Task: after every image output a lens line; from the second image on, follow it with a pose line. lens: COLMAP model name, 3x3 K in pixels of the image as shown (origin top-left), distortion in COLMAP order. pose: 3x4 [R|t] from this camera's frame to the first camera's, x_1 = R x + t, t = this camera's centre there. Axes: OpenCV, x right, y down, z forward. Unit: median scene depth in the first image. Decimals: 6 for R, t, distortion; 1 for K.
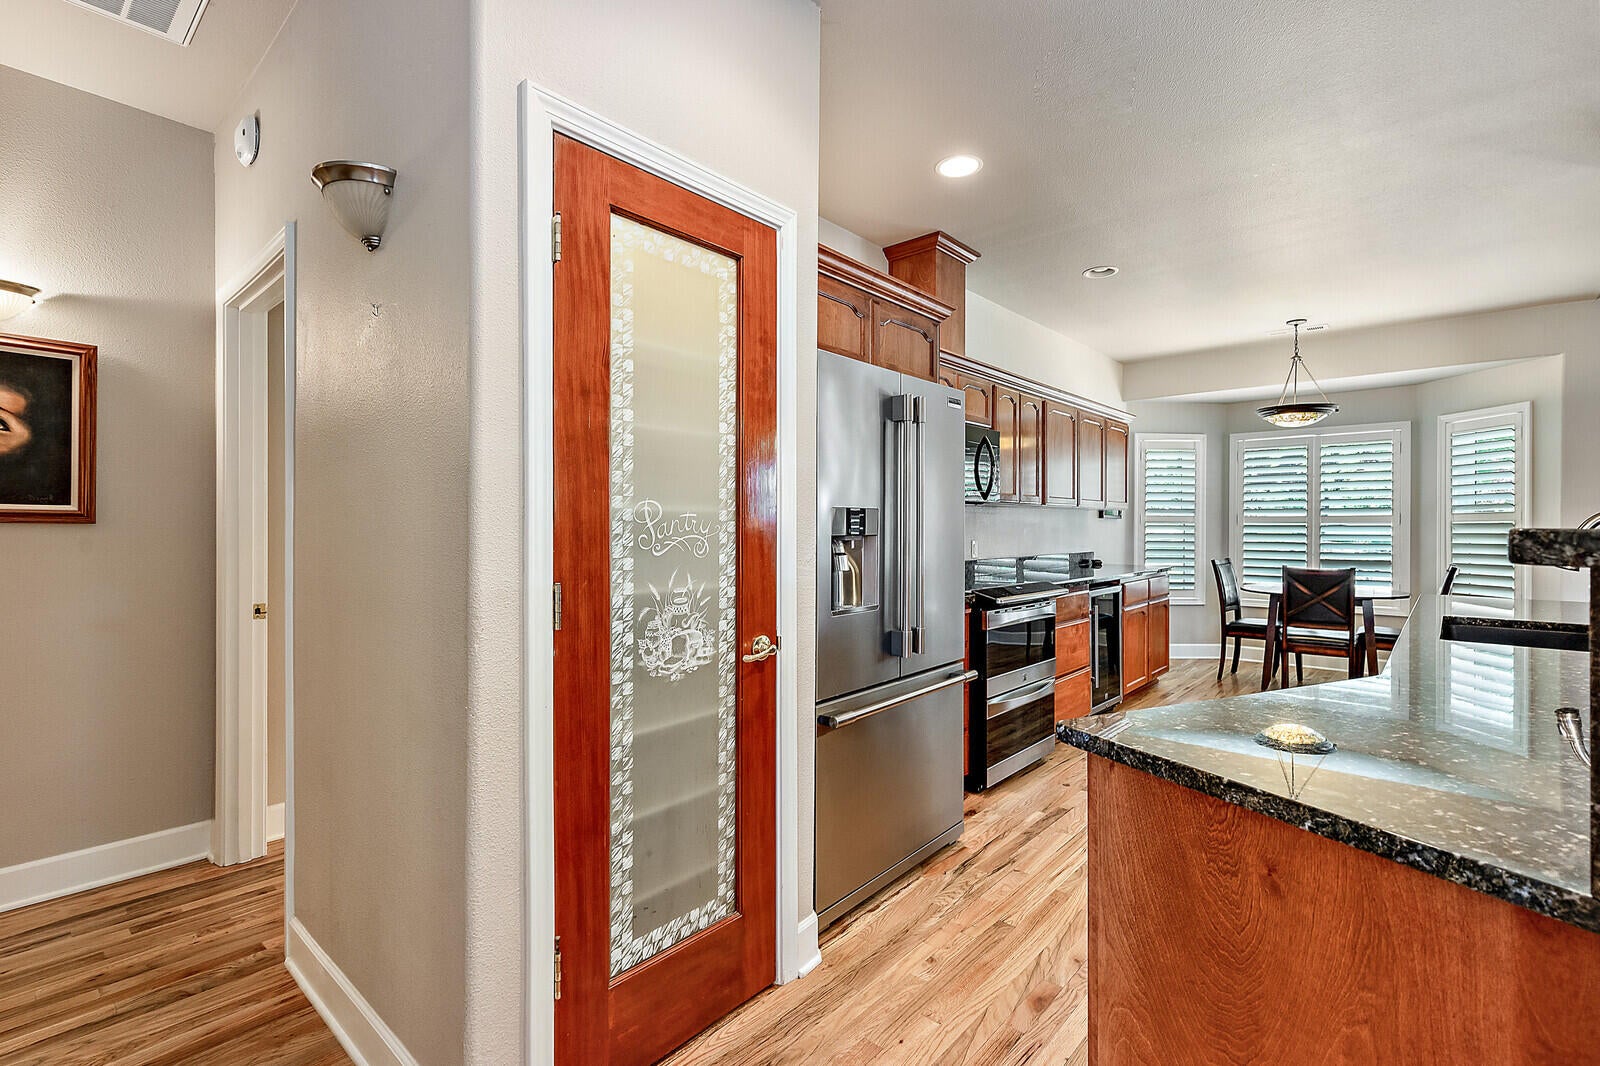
lens RADIAL K [[730.5, 0, 790.9], [0, 730.5, 534.9], [0, 0, 1]] dist [0.000764, 0.000005]
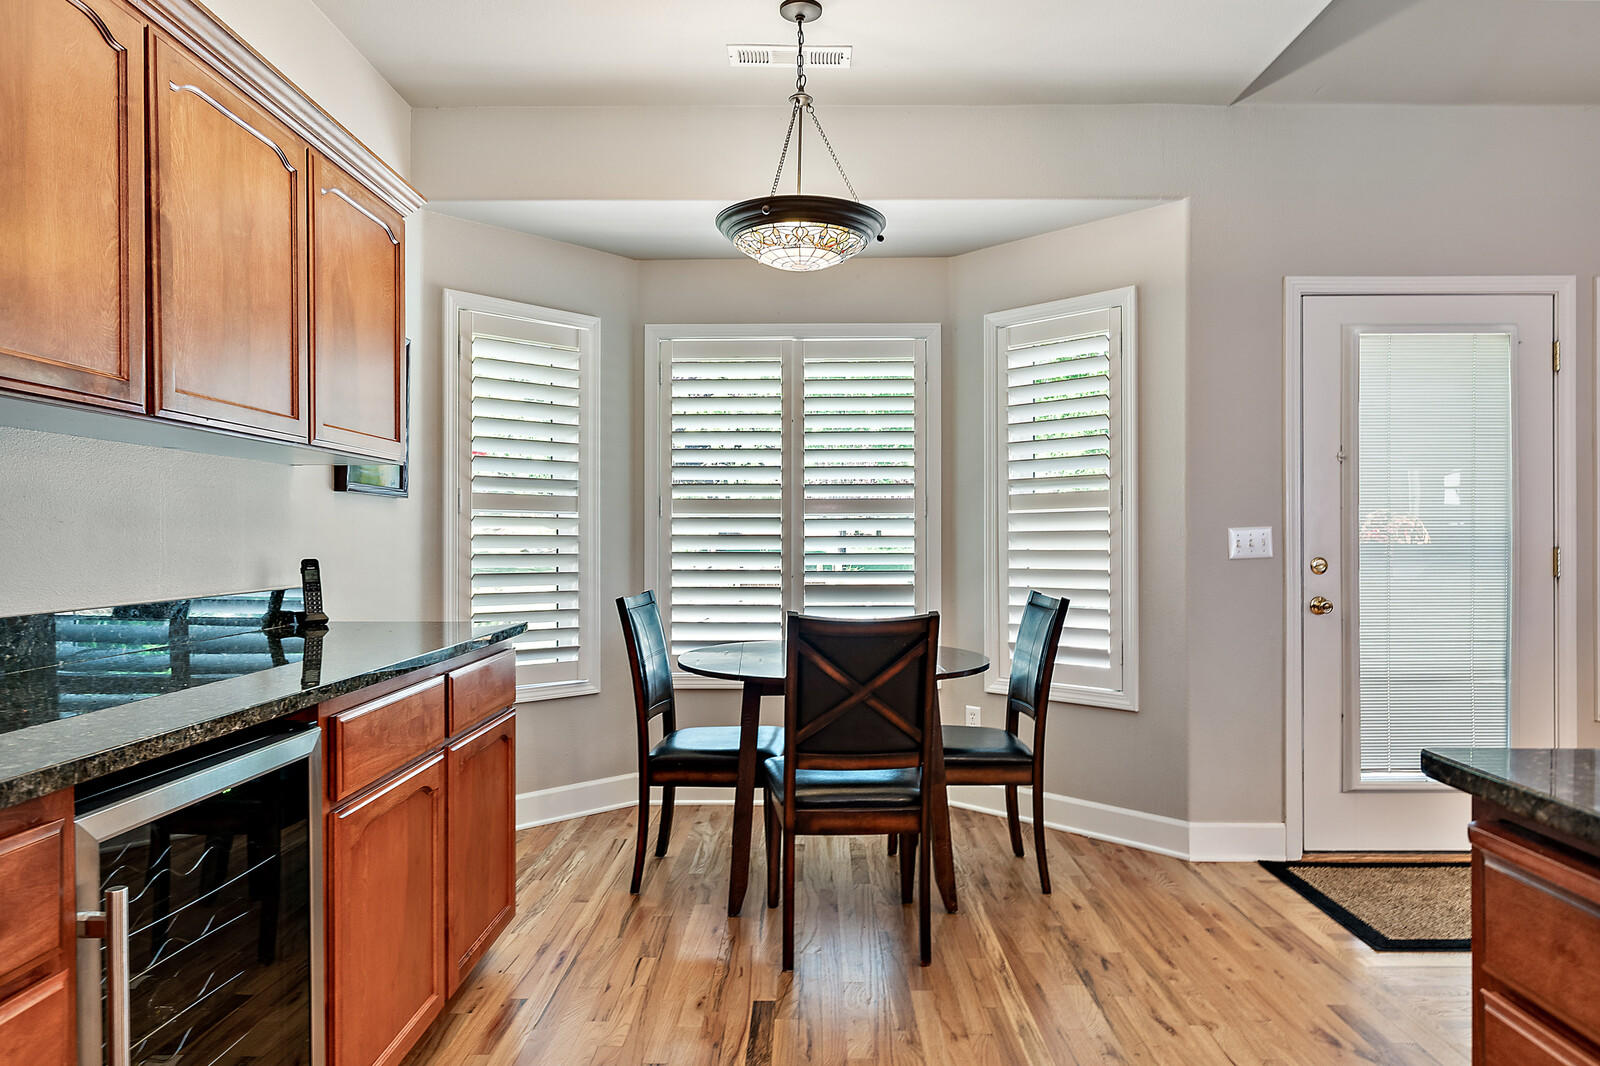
lens RADIAL K [[848.0, 0, 800.5], [0, 848.0, 524.1], [0, 0, 1]] dist [0.000474, -0.000130]
pose [[0.725074, 0.009003, 0.688612, 0.328826], [0.011159, 0.999630, -0.024820, 0.006096], [-0.688580, 0.025680, 0.724705, 0.593638]]
